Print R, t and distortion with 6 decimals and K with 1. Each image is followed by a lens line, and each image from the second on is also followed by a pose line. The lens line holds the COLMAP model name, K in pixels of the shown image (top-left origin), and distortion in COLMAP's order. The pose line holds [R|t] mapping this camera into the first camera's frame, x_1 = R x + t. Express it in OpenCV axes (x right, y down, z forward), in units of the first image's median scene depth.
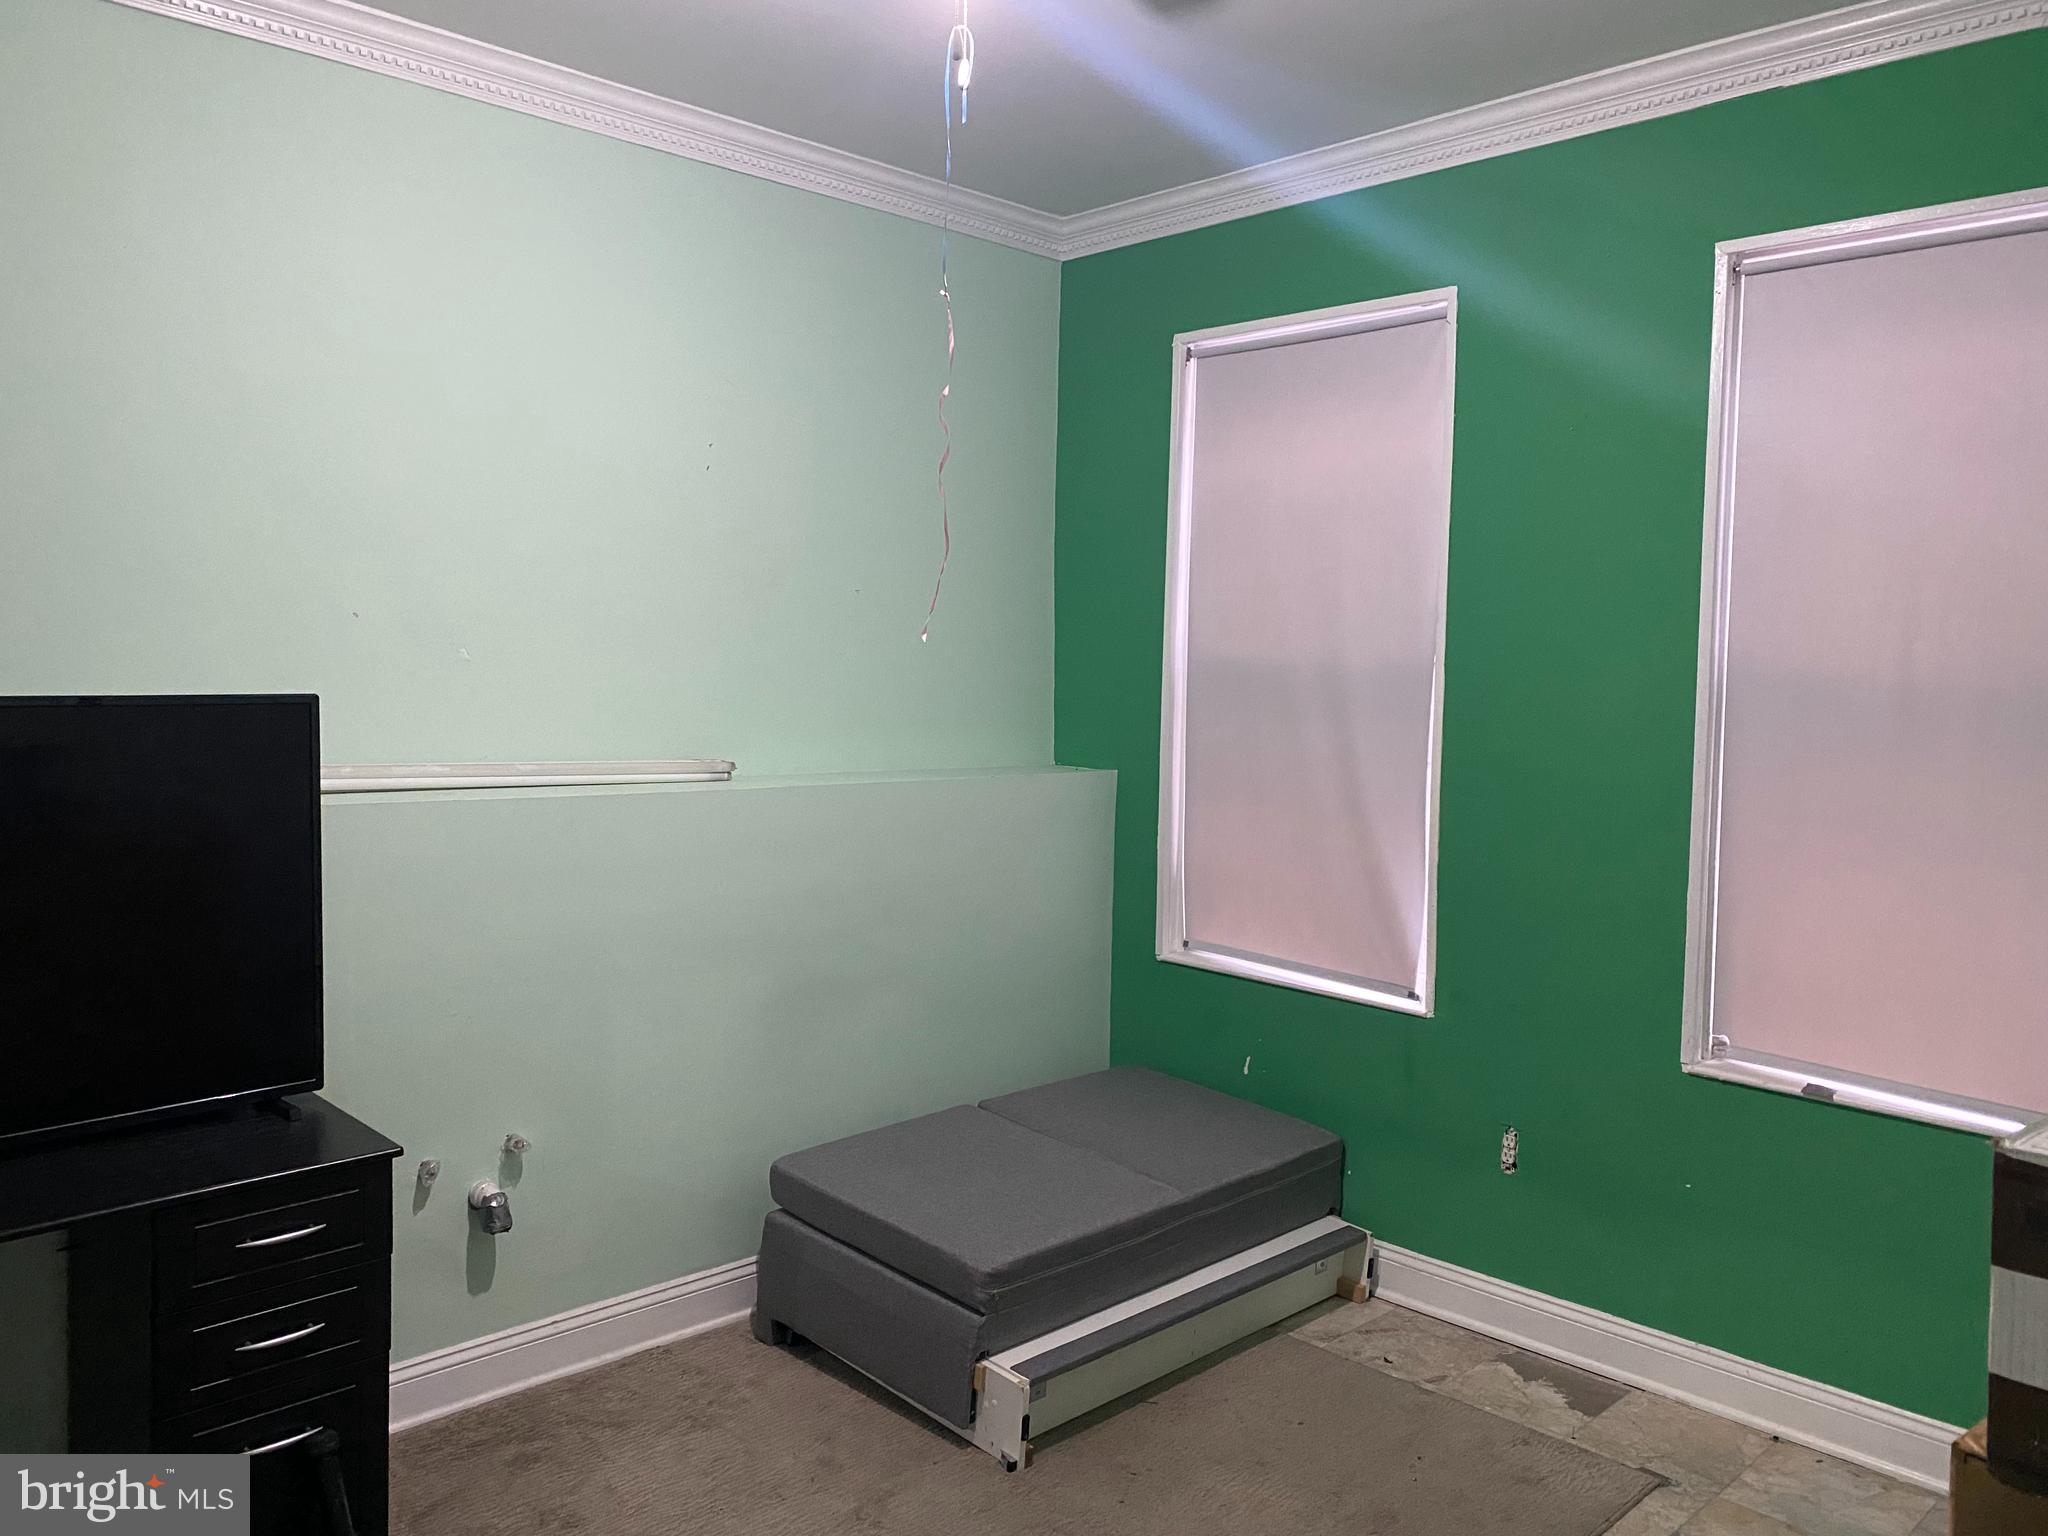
lens RADIAL K [[1561.5, 0, 1024.0], [0, 1561.5, 768.0], [0, 0, 1]] dist [0.070986, -0.113260]
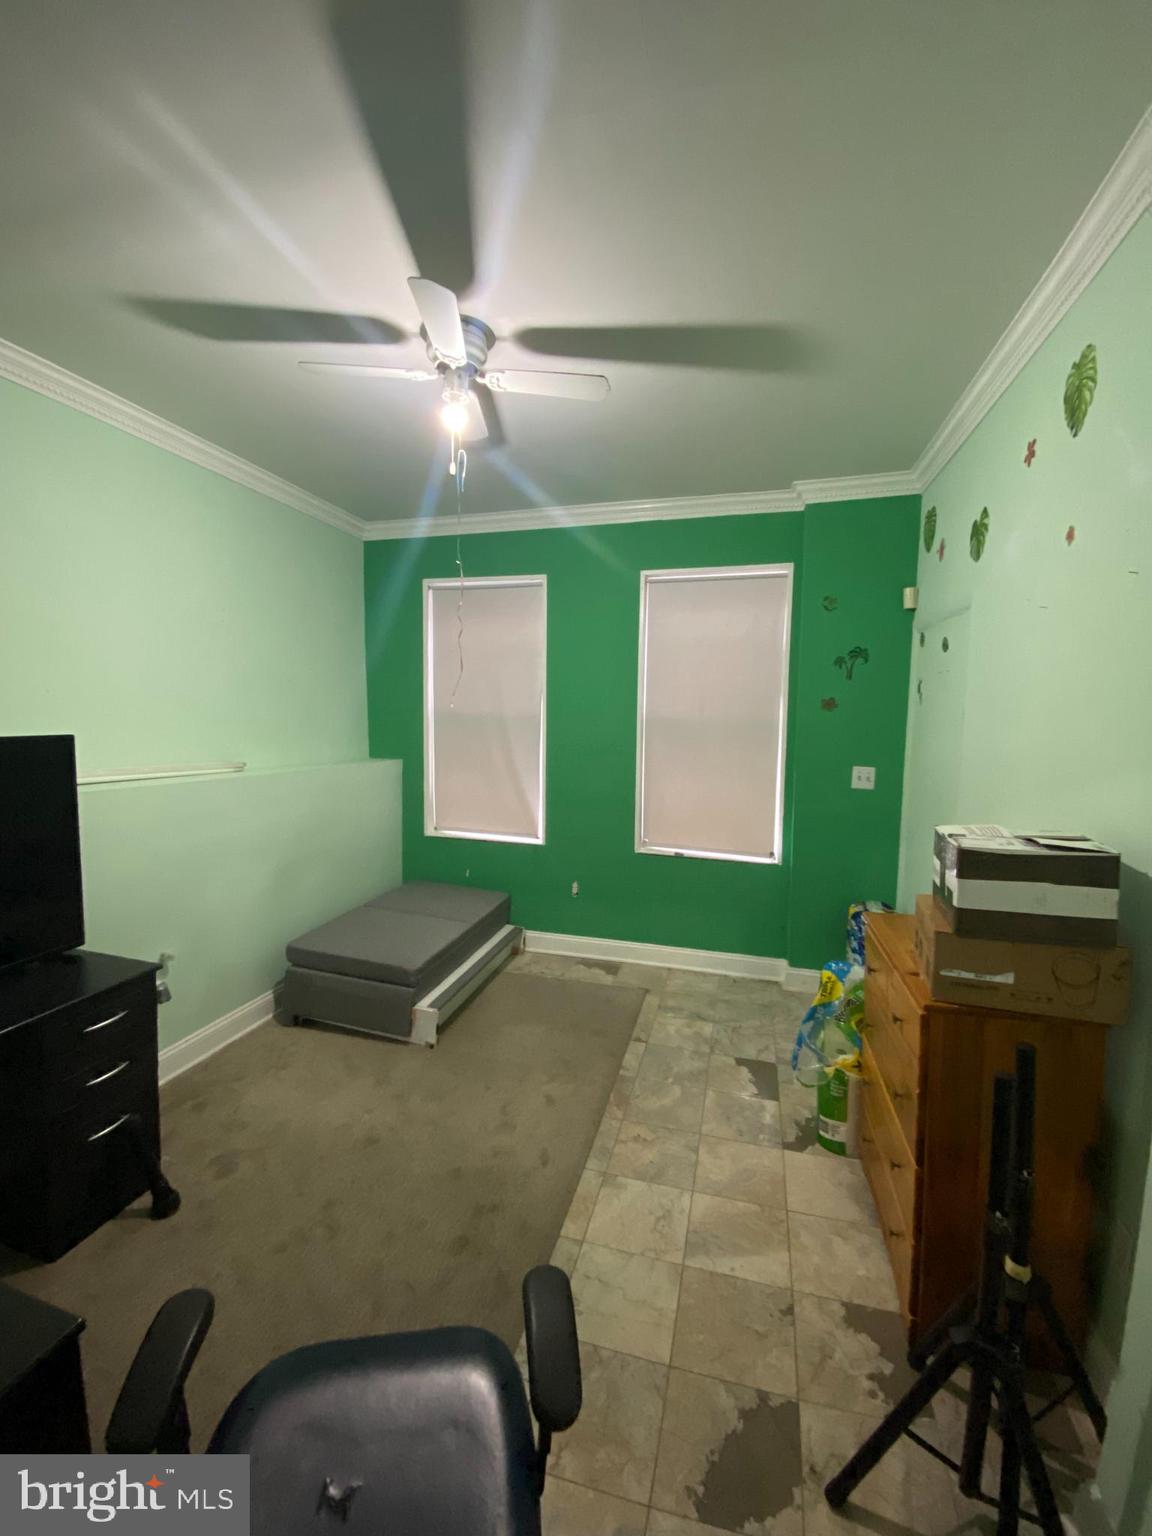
lens RADIAL K [[619.4, 0, 576.0], [0, 619.4, 768.0], [0, 0, 1]] dist [0.027722, -0.018843]
pose [[0.860466, -0.045561, 0.507466, -0.243048], [0.035002, 0.998927, 0.030336, -0.004952], [-0.508304, -0.008341, 0.861137, 0.055596]]
